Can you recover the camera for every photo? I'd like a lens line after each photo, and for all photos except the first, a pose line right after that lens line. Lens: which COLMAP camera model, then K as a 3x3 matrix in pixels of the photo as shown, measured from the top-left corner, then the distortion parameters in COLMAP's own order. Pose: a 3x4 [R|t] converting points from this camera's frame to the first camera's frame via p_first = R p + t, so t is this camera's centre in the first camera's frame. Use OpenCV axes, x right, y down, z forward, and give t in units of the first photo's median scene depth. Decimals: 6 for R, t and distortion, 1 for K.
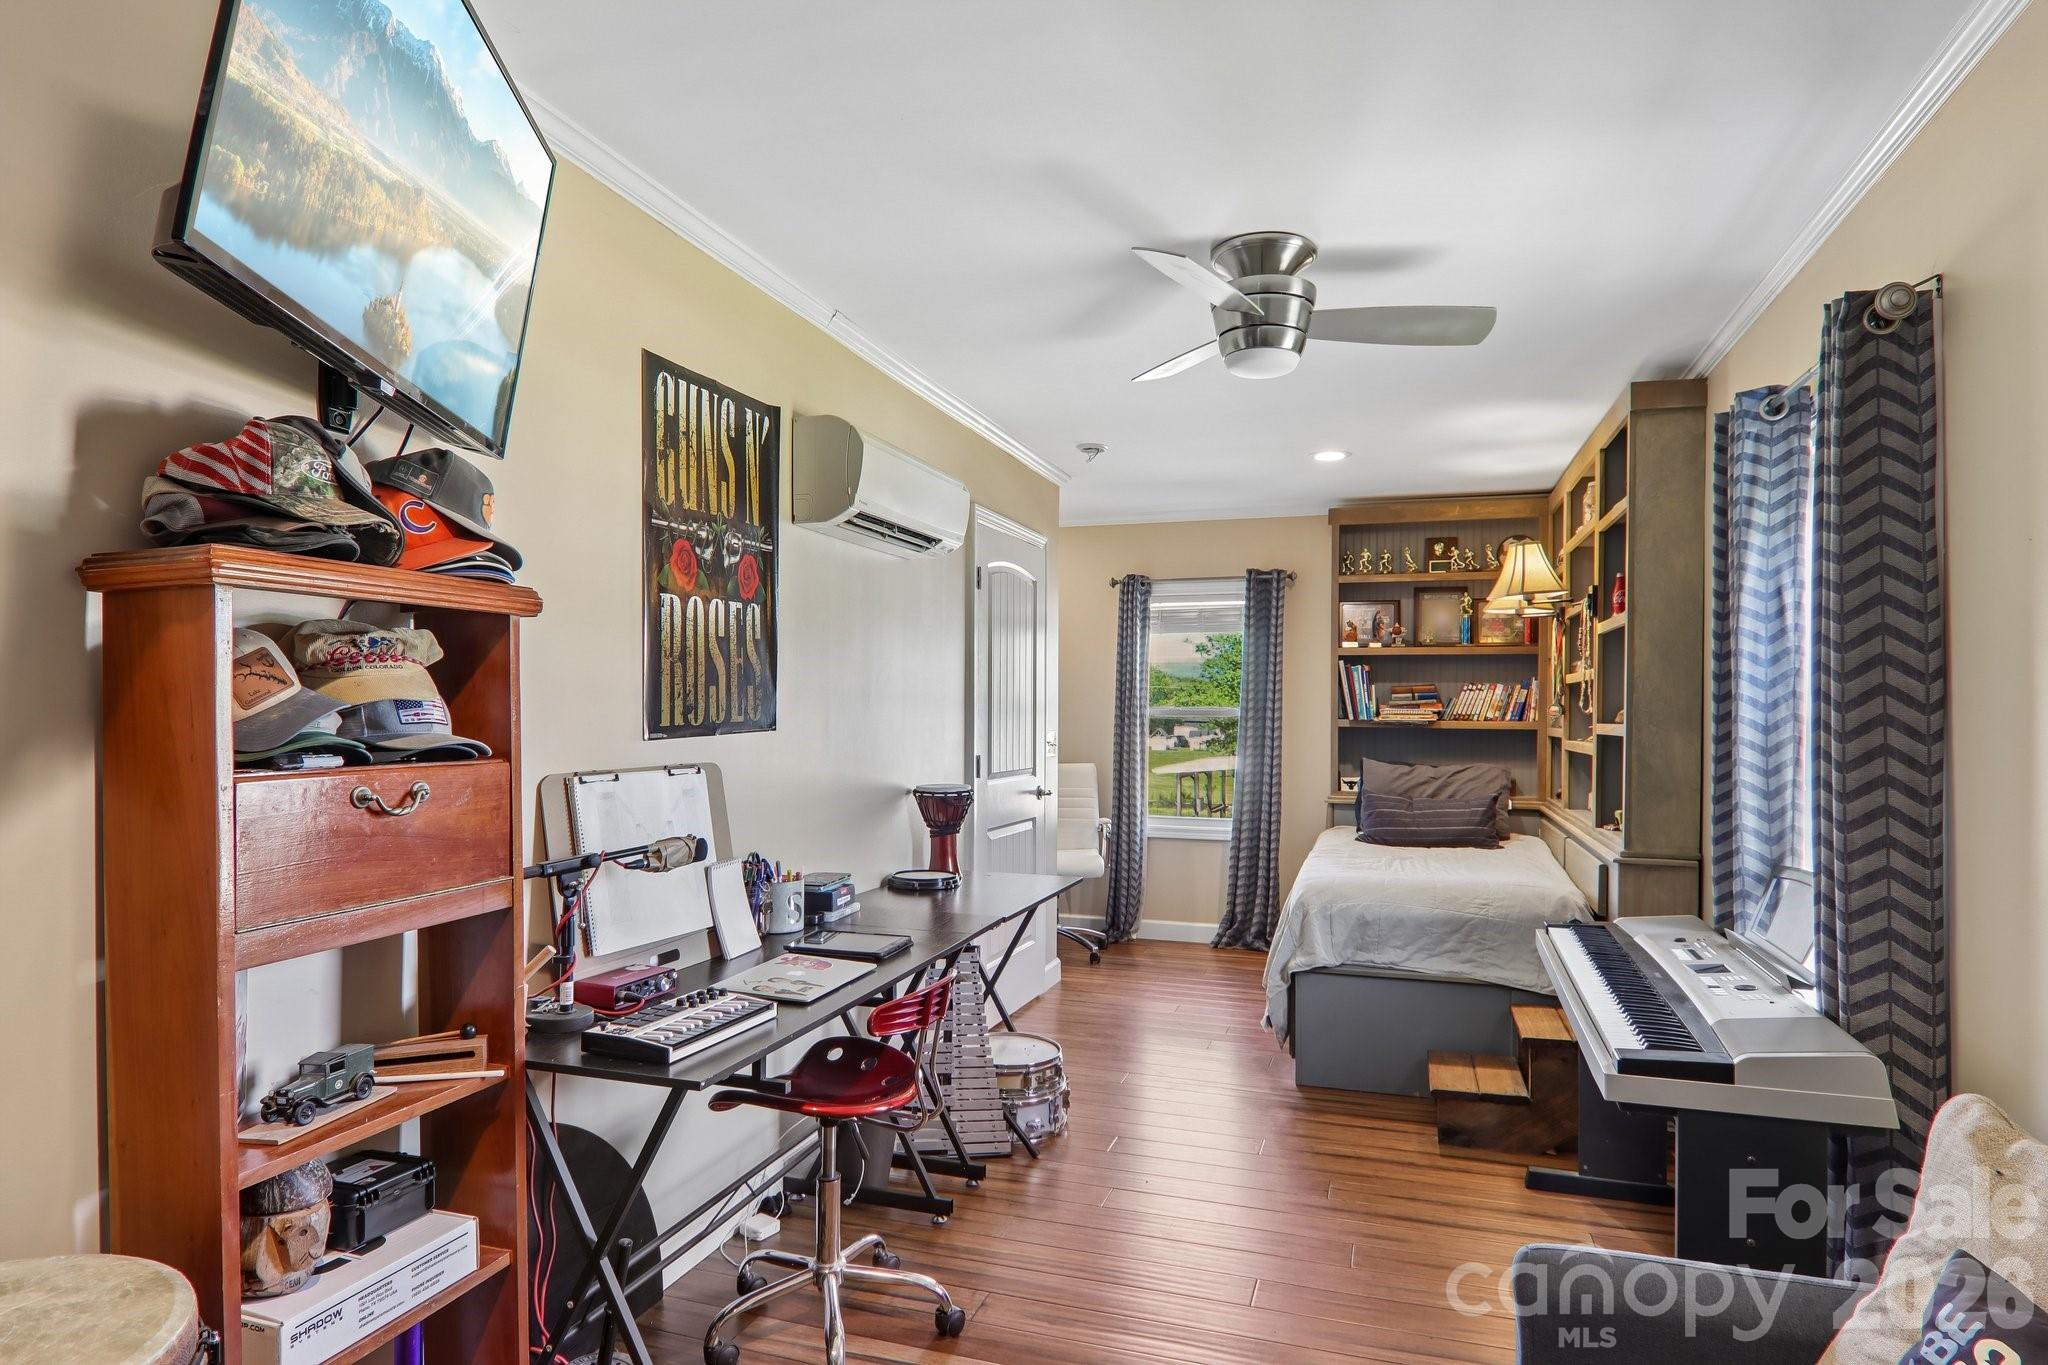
lens RADIAL K [[1132.9, 0, 1027.1], [0, 1132.9, 699.0], [0, 0, 1]] dist [0.005676, -0.020909]
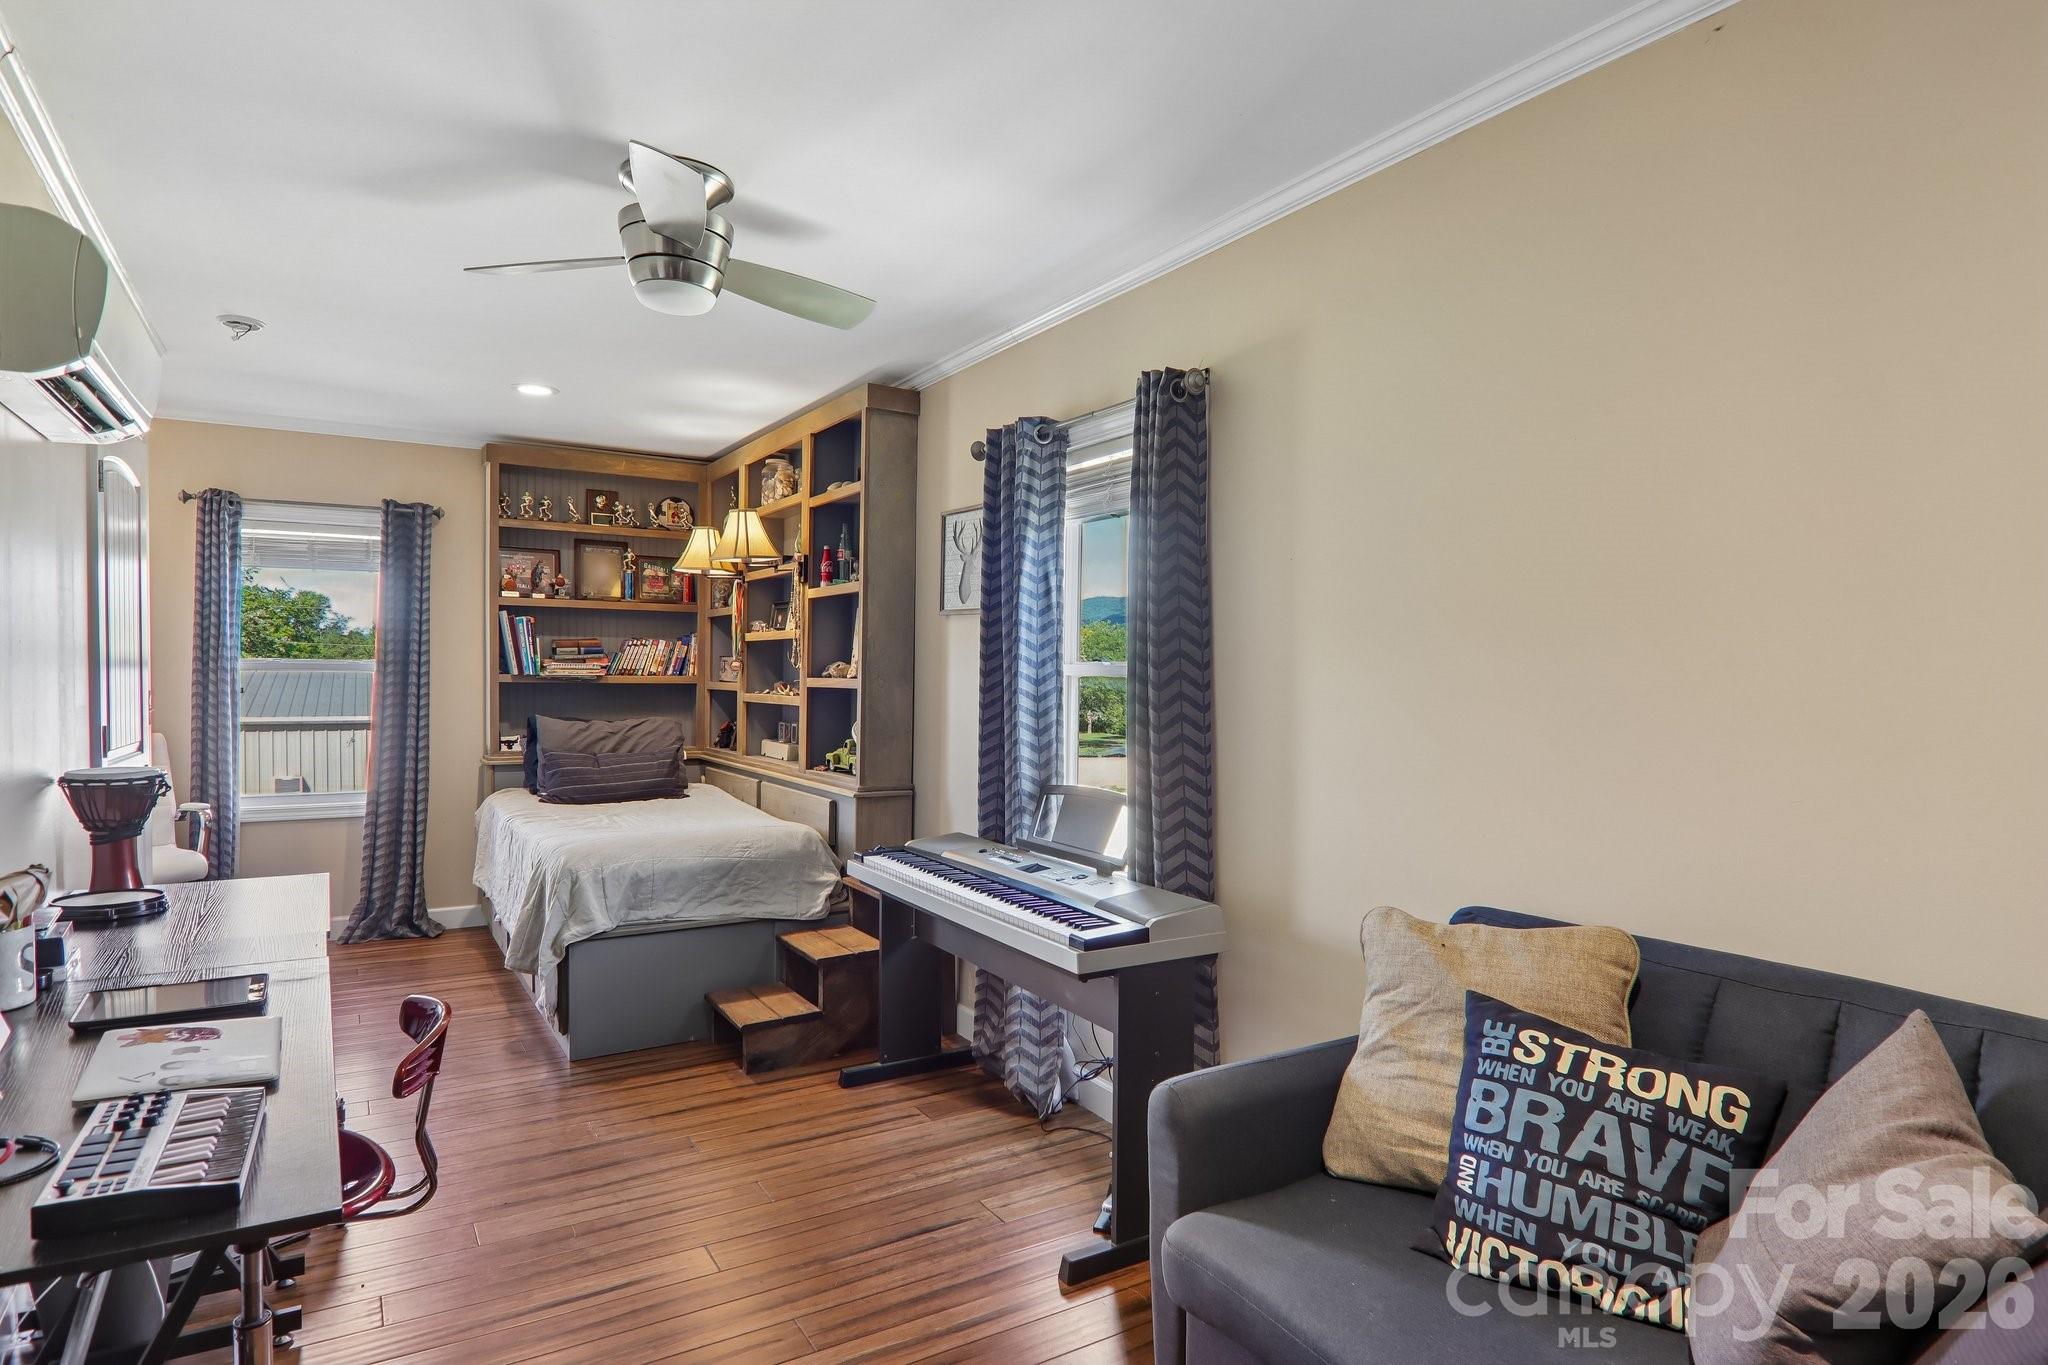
lens RADIAL K [[1132.9, 0, 1027.1], [0, 1132.9, 699.0], [0, 0, 1]] dist [0.005676, -0.020909]
pose [[0.643300, -0.018691, 0.765386, -0.230308], [-0.012486, 0.999313, 0.034897, 0.000723], [-0.765512, -0.032006, 0.642625, 0.109638]]
